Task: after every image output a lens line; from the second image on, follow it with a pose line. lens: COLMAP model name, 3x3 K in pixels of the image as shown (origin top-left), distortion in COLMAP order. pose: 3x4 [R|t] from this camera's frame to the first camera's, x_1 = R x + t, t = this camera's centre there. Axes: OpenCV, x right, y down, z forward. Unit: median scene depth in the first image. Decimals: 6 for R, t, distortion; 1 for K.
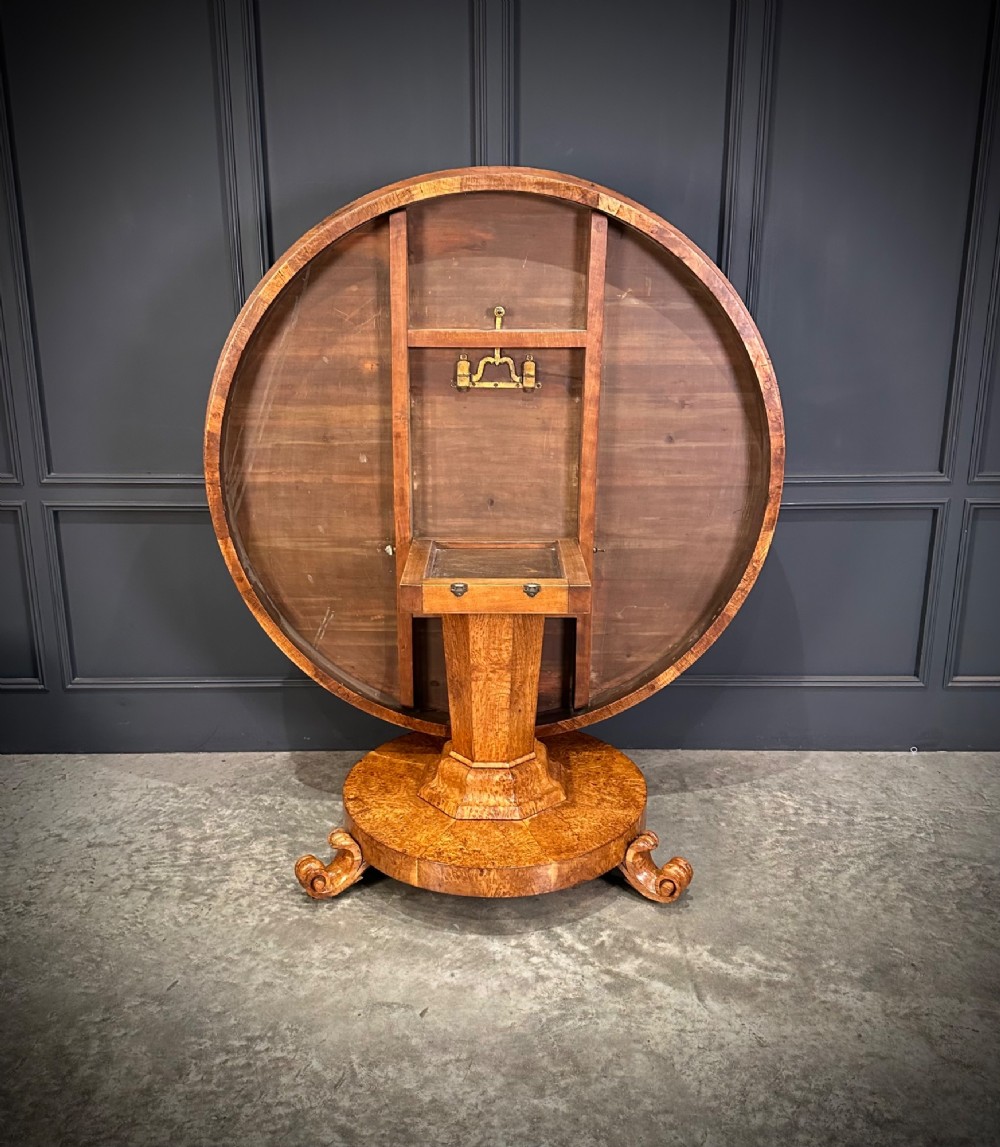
lens RADIAL K [[1042.2, 0, 498.5], [0, 1042.2, 573.4], [0, 0, 1]] dist [0.080244, -0.130320]
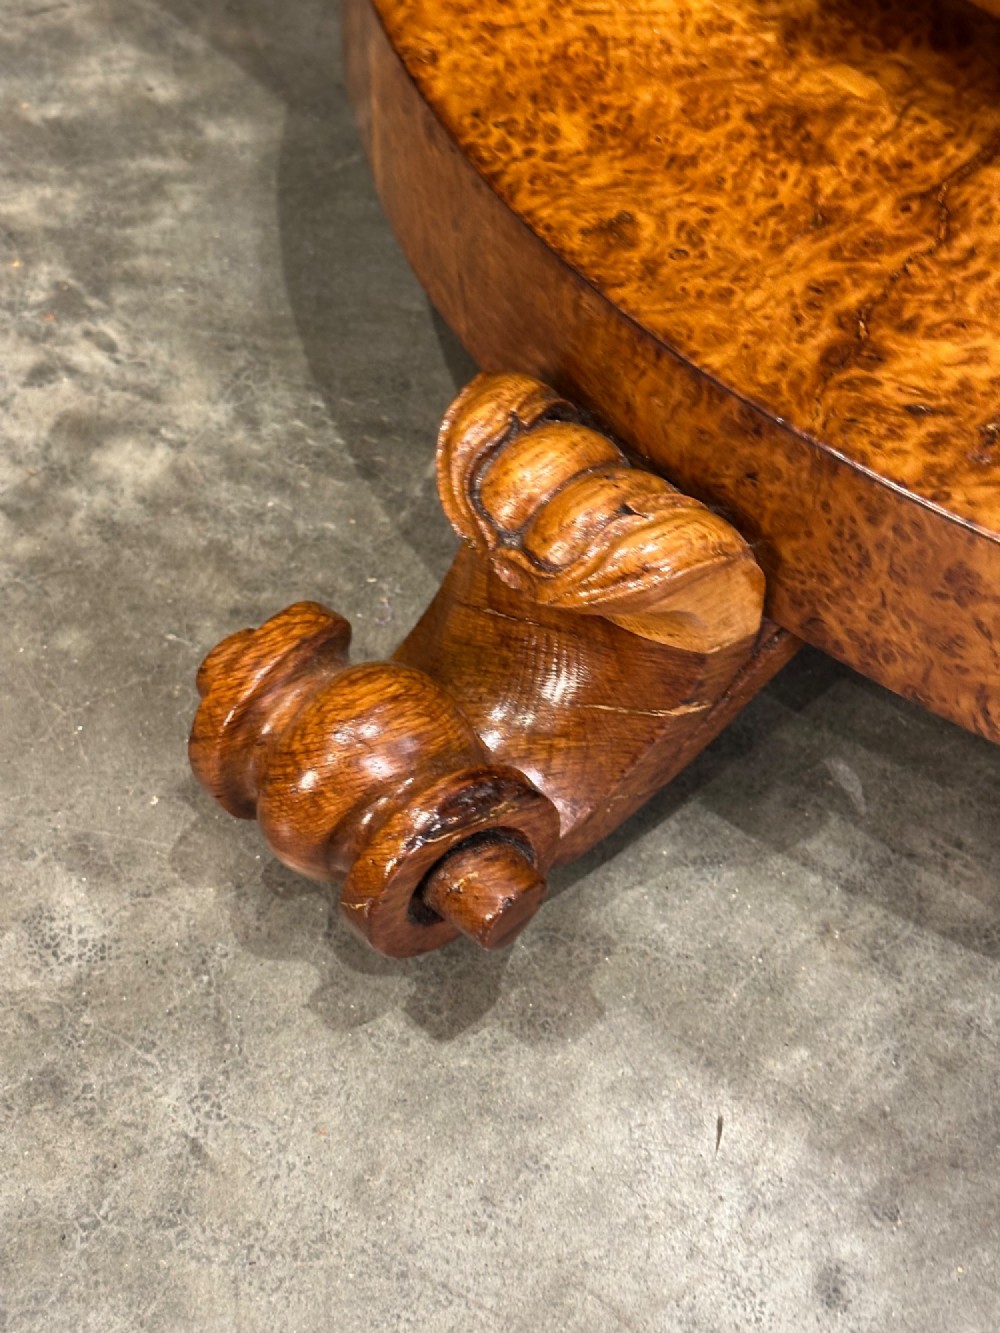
lens RADIAL K [[1820.2, 0, 505.2], [0, 1820.2, 668.5], [0, 0, 1]] dist [0.201915, -0.408272]
pose [[0.991032, 0.123830, -0.050209, -0.083920], [-0.068064, 0.791166, 0.607802, 0.191342], [0.114988, -0.598934, 0.792500, 0.887482]]
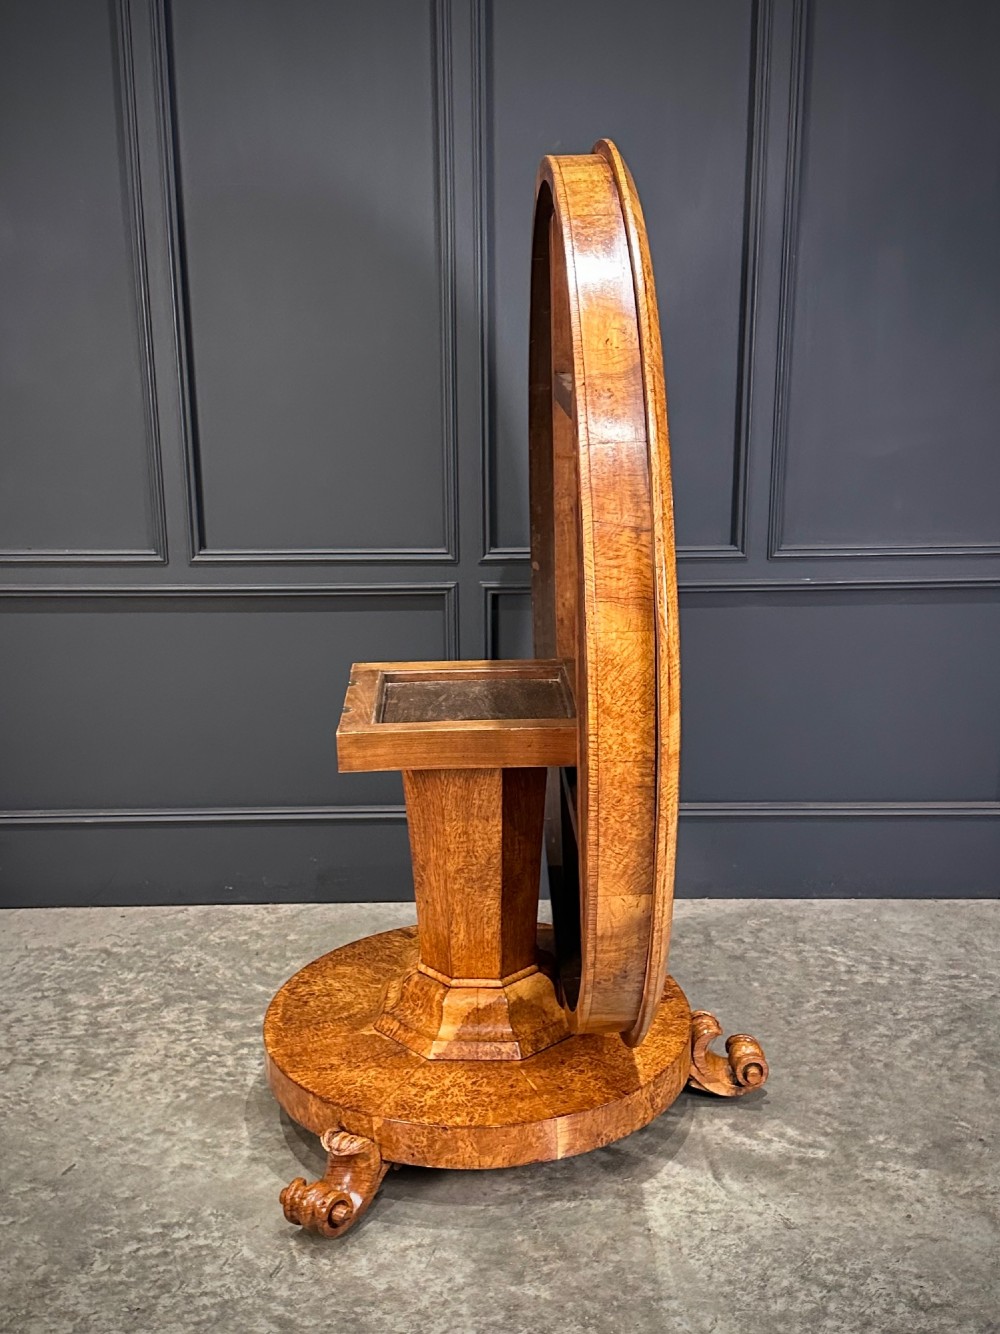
lens RADIAL K [[1457.0, 0, 492.5], [0, 1457.0, 668.2], [0, 0, 1]] dist [0.188322, -0.401597]
pose [[0.999973, -0.006324, 0.003859, 0.015622], [0.006434, 0.999555, -0.029130, 0.041047], [-0.003673, 0.029154, 0.999568, -0.160925]]
